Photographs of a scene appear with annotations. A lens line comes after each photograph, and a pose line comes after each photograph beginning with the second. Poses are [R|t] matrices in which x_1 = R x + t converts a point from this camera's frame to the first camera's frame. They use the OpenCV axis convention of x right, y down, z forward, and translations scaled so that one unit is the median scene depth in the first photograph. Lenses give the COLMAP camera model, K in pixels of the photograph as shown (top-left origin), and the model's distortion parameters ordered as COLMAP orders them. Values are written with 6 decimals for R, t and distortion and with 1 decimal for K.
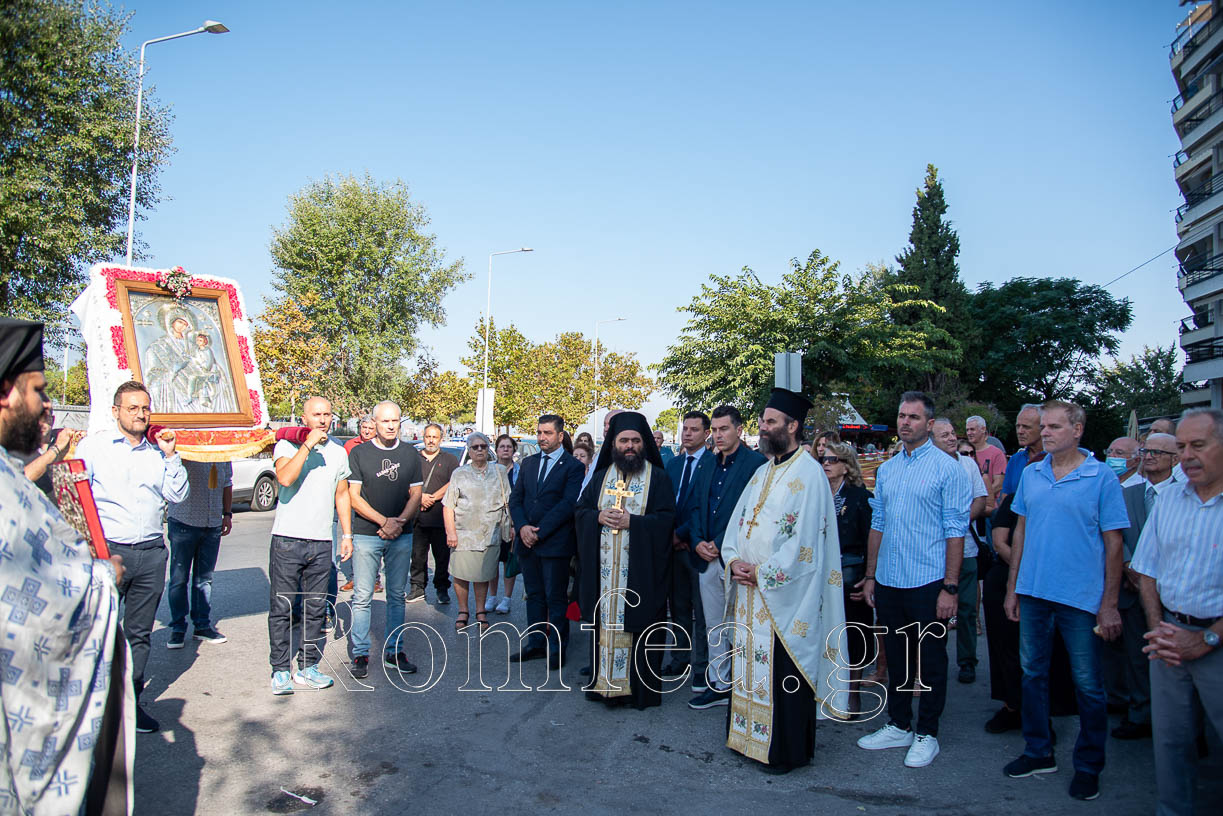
lens RADIAL K [[841.2, 0, 611.5], [0, 841.2, 408.0], [0, 0, 1]] dist [-0.112543, 0.068085]
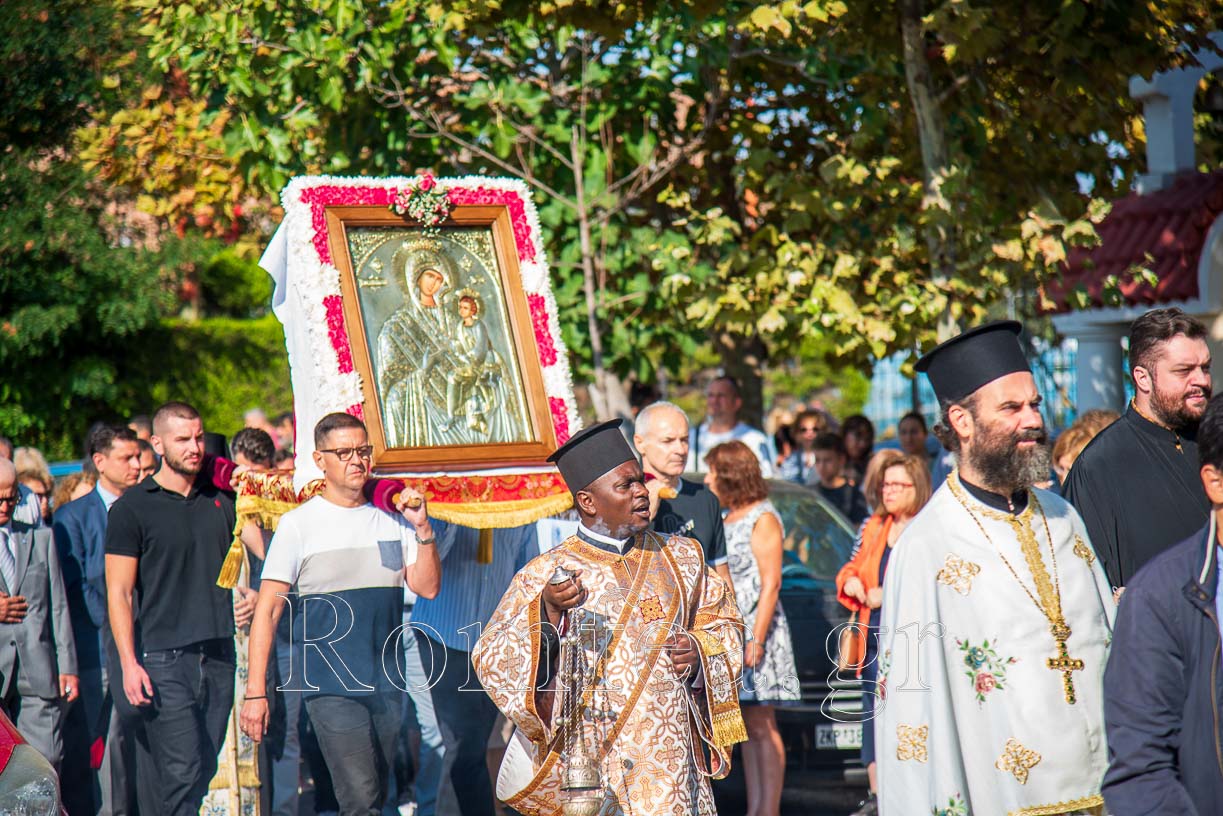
lens RADIAL K [[4250.5, 0, 611.5], [0, 4250.5, 408.0], [0, 0, 1]] dist [1.456054, 2.190828]
pose [[0.923813, 0.019982, -0.382322, 0.701743], [0.005369, 0.997863, 0.065127, -0.205533], [0.382806, -0.062218, 0.921731, -1.642473]]
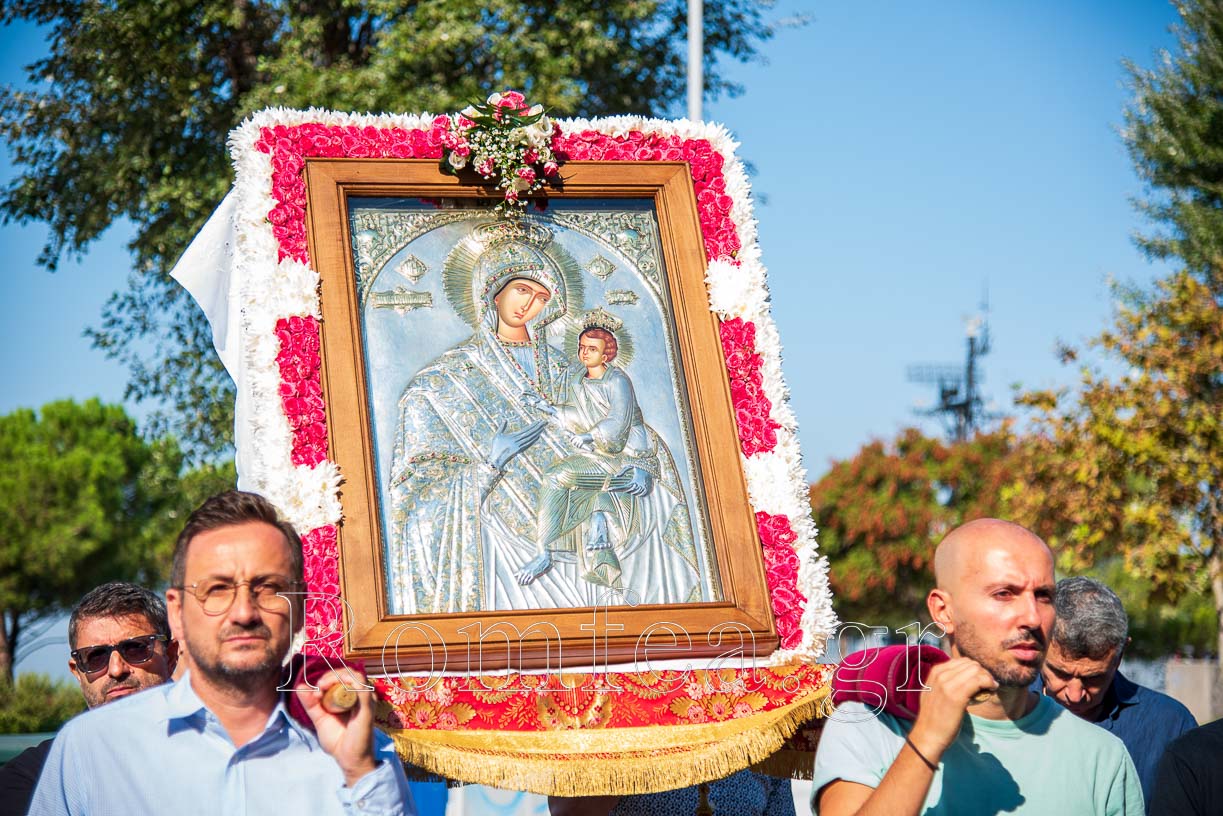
lens RADIAL K [[2452.7, 0, 611.5], [0, 2452.7, 408.0], [0, 0, 1]] dist [0.448762, 0.228587]
pose [[0.806917, -0.090469, -0.583695, -0.012690], [0.041706, 0.994461, -0.096480, 0.018869], [0.589190, 0.053508, 0.806221, 0.343243]]
